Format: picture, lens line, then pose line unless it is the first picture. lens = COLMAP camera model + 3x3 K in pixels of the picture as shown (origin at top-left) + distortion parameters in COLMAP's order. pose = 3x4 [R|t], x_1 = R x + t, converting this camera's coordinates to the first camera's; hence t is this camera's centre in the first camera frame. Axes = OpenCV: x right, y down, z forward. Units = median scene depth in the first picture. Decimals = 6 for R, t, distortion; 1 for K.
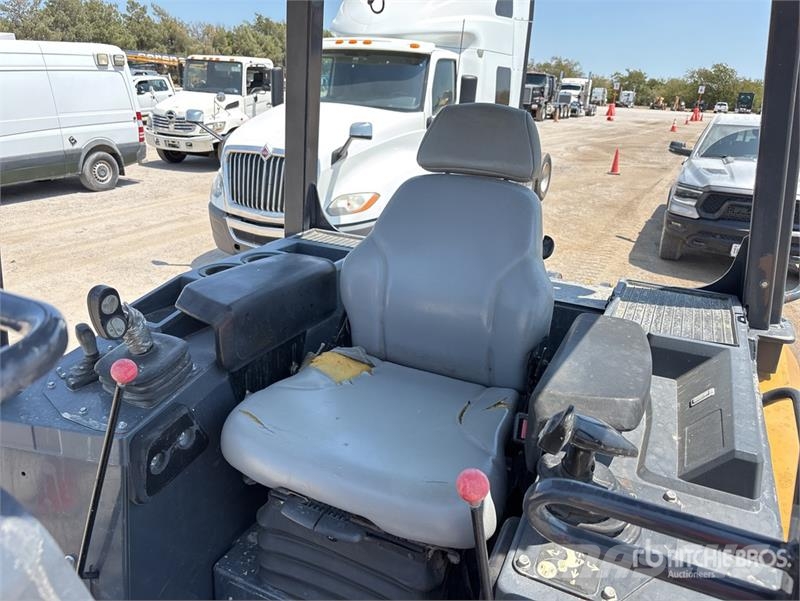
lens RADIAL K [[605.6, 0, 401.2], [0, 605.6, 296.7], [0, 0, 1]] dist [0.064856, -0.085075]
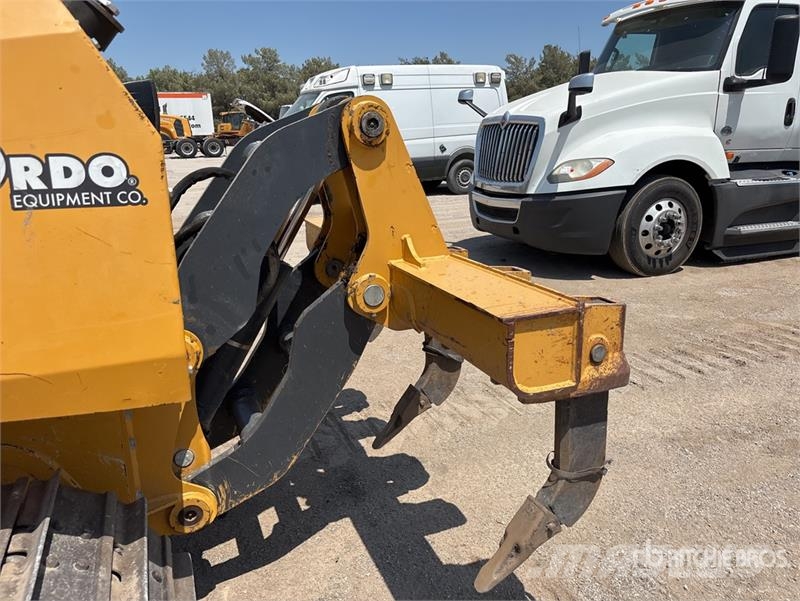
lens RADIAL K [[601.7, 0, 402.5], [0, 601.7, 301.2], [0, 0, 1]] dist [0.061991, -0.083216]
pose [[0.753877, 0.130776, -0.643869, 0.273057], [-0.170966, 0.985277, -0.000058, 0.066957], [0.634382, 0.110124, 0.765136, 0.152209]]
